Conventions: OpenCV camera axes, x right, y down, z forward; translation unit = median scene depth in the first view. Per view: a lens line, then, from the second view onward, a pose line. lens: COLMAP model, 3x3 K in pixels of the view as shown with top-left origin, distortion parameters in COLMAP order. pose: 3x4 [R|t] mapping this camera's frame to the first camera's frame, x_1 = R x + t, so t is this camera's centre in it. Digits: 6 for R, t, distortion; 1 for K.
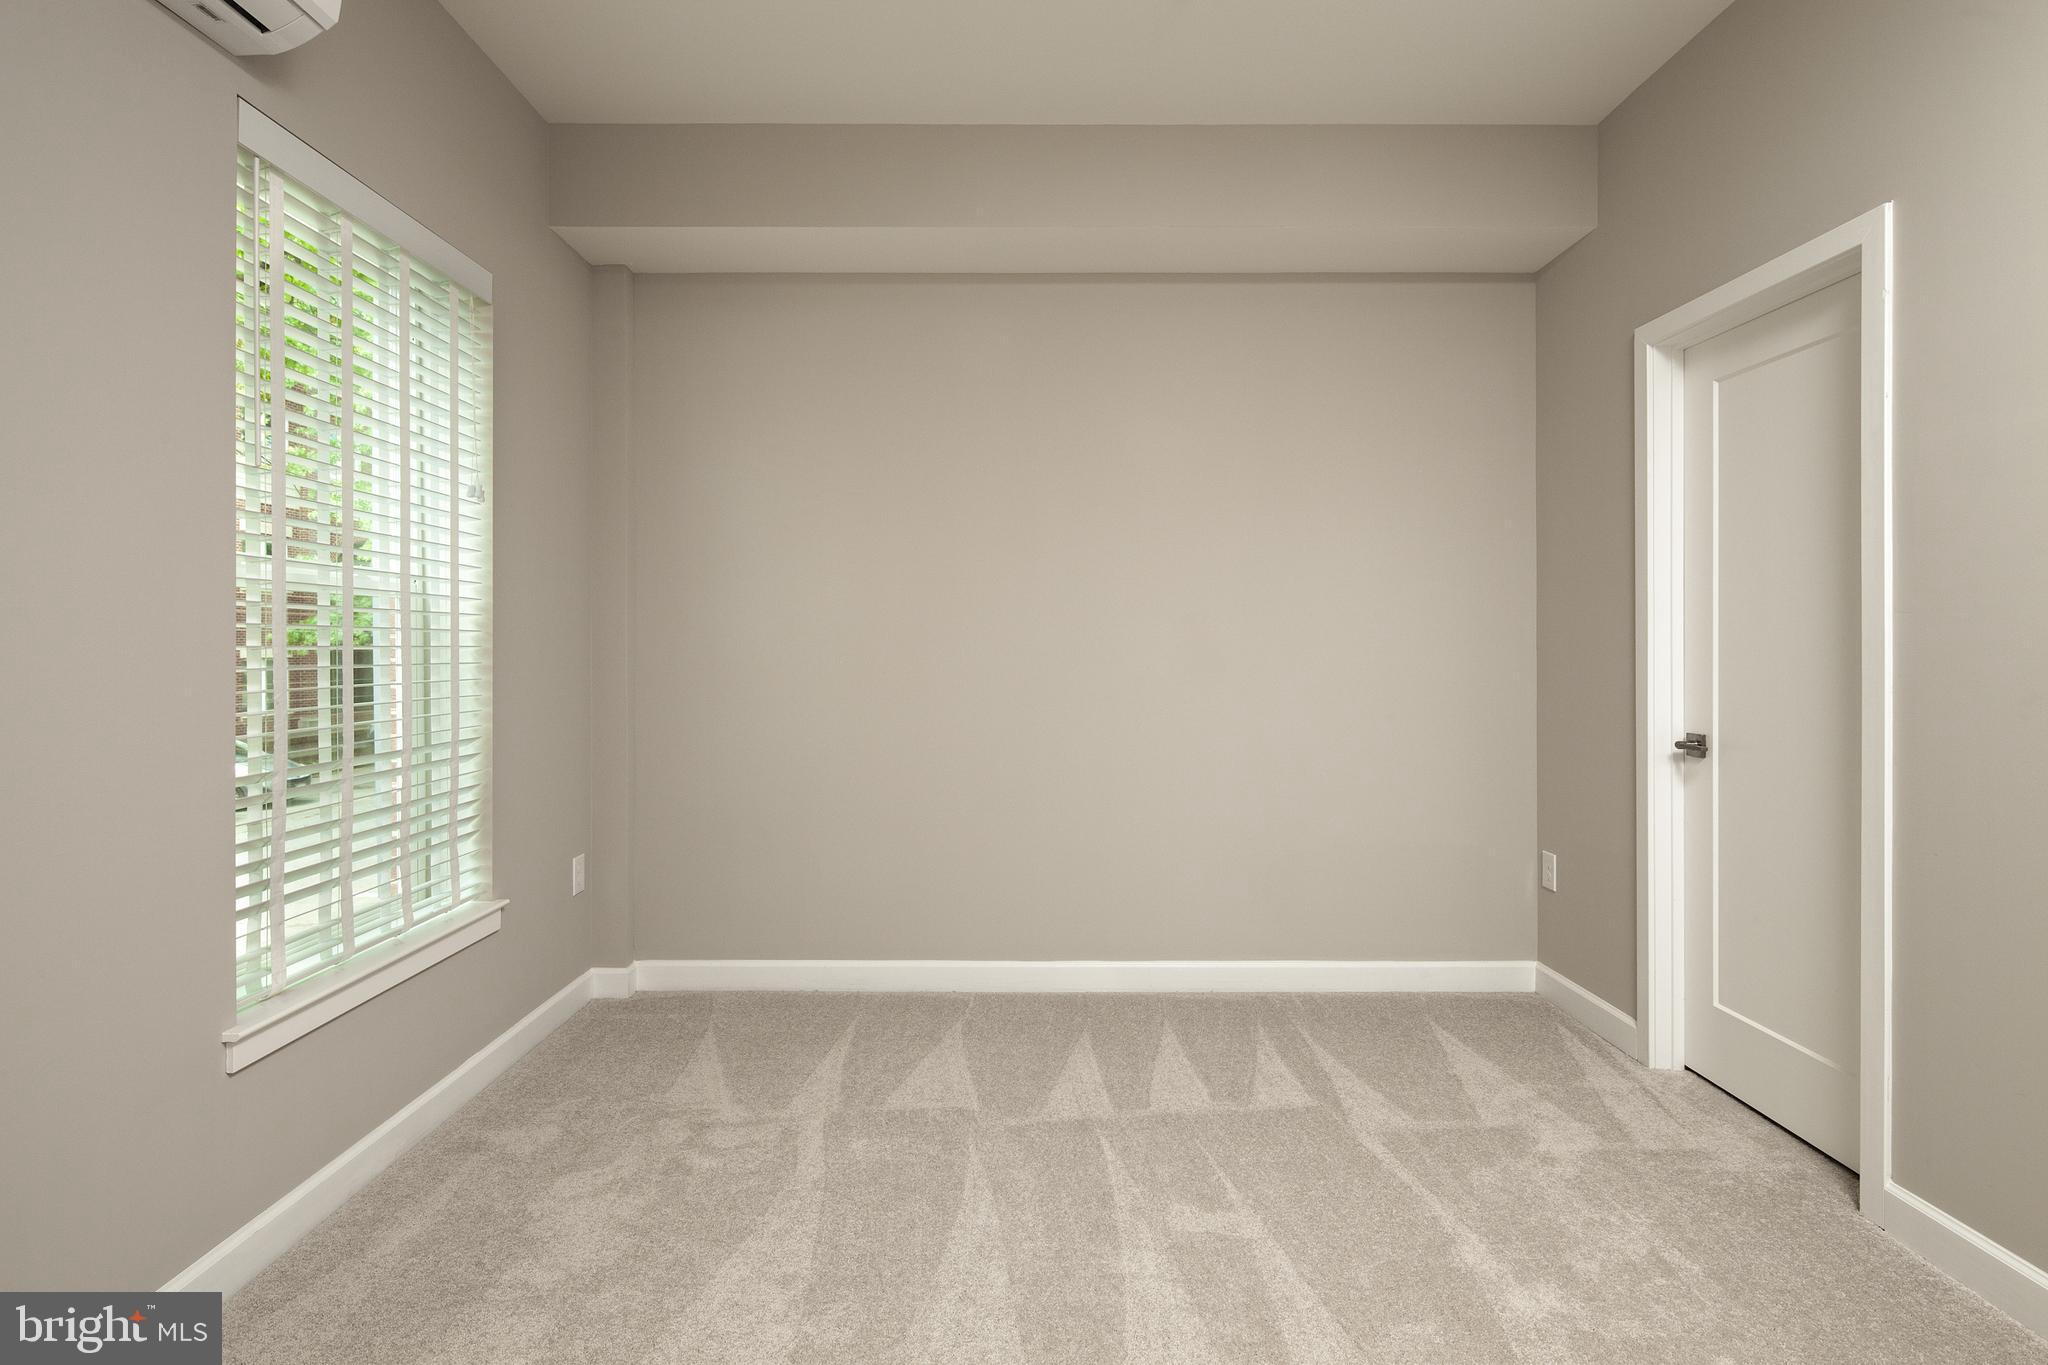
lens RADIAL K [[1008.9, 0, 1015.0], [0, 1008.9, 653.0], [0, 0, 1]] dist [0.006861, -0.005527]
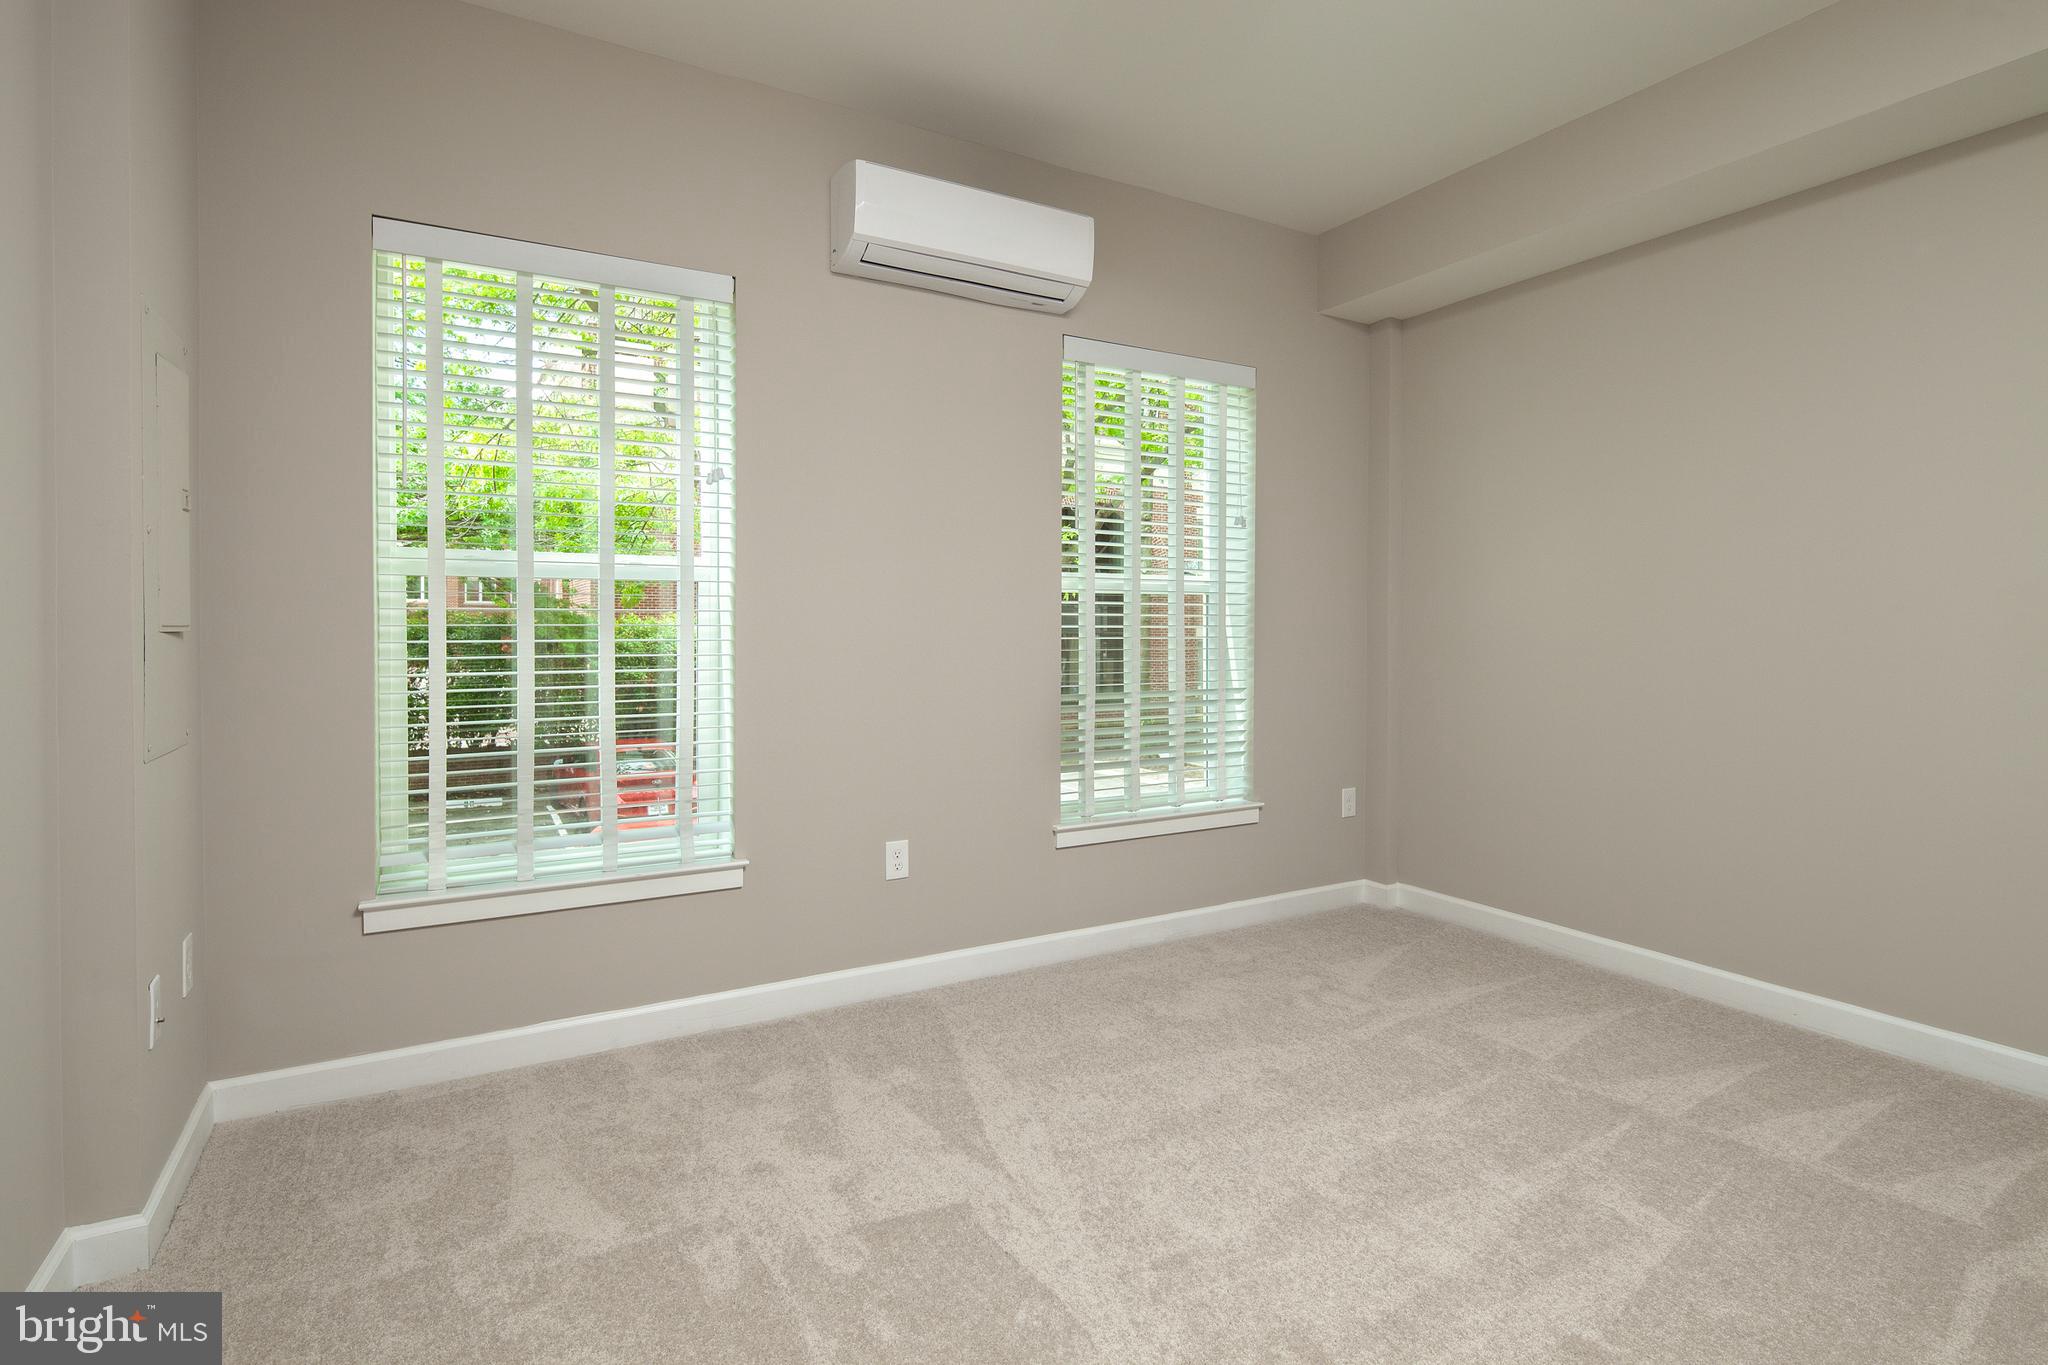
lens RADIAL K [[1008.9, 0, 1011.6], [0, 1008.9, 639.6], [0, 0, 1]] dist [0.006861, -0.005527]
pose [[0.480535, 0.006943, -0.876948, 0.627408], [-0.004981, 0.999974, 0.005188, 0.008315], [0.876961, 0.001875, 0.480557, 0.001564]]
